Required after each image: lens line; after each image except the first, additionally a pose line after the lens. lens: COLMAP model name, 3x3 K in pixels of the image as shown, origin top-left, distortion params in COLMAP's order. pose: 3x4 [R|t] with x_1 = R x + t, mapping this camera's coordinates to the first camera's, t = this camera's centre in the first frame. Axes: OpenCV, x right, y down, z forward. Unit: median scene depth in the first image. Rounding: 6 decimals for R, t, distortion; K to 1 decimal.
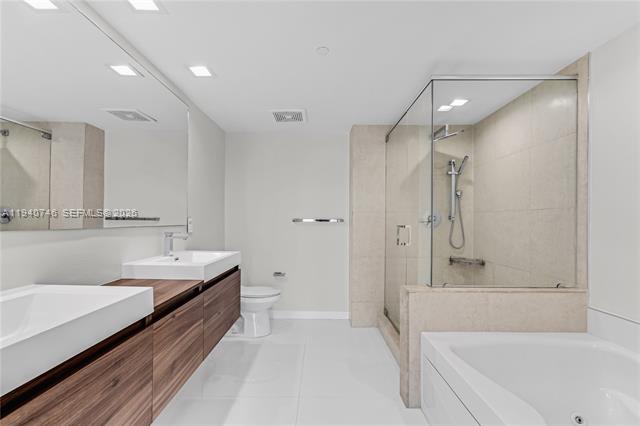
lens RADIAL K [[290.6, 0, 318.1], [0, 290.6, 219.6], [0, 0, 1]] dist [-0.001046, 0.000262]
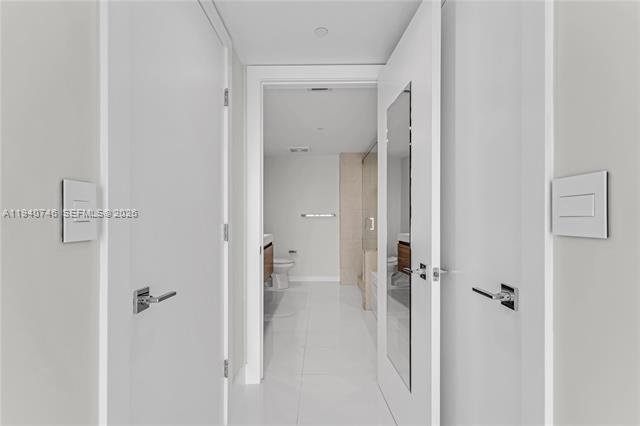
lens RADIAL K [[279.5, 0, 318.2], [0, 279.5, 214.1], [0, 0, 1]] dist [-0.000907, -0.000175]
pose [[0.999969, -0.007788, 0.000723, -0.003784], [0.007789, 0.999969, -0.001398, -0.002930], [-0.000712, 0.001404, 0.999999, -0.715768]]
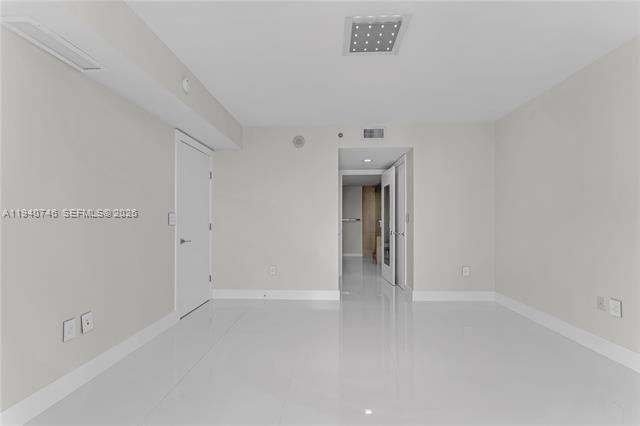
lens RADIAL K [[290.6, 0, 318.1], [0, 290.6, 219.6], [0, 0, 1]] dist [-0.001046, 0.000262]
pose [[0.999493, -0.010368, -0.030118, -0.362314], [0.010365, 0.999946, -0.000224, -0.001209], [0.030119, -0.000088, 0.999546, -2.794012]]
